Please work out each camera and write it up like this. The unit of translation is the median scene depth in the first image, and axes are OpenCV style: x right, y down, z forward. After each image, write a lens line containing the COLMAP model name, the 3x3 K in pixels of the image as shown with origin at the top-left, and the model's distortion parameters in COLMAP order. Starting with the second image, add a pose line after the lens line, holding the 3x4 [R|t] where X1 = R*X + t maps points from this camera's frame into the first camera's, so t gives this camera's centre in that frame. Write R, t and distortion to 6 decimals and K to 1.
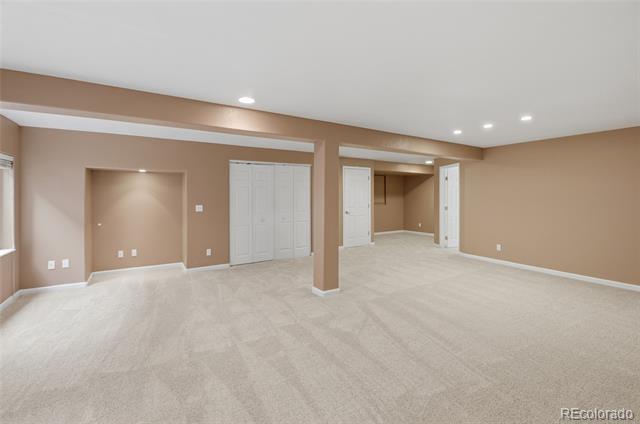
lens RADIAL K [[277.8, 0, 322.3], [0, 277.8, 195.3], [0, 0, 1]] dist [-0.001900, -0.000587]
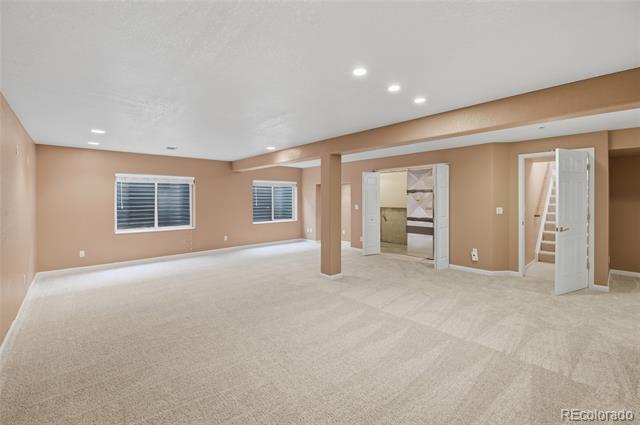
lens RADIAL K [[277.8, 0, 322.3], [0, 277.8, 195.8], [0, 0, 1]] dist [-0.001900, -0.000587]
pose [[0.167204, -0.010375, -0.985868, 1.046527], [0.003077, 0.999945, -0.010002, 0.003228], [0.985918, -0.001361, 0.167226, 0.649624]]
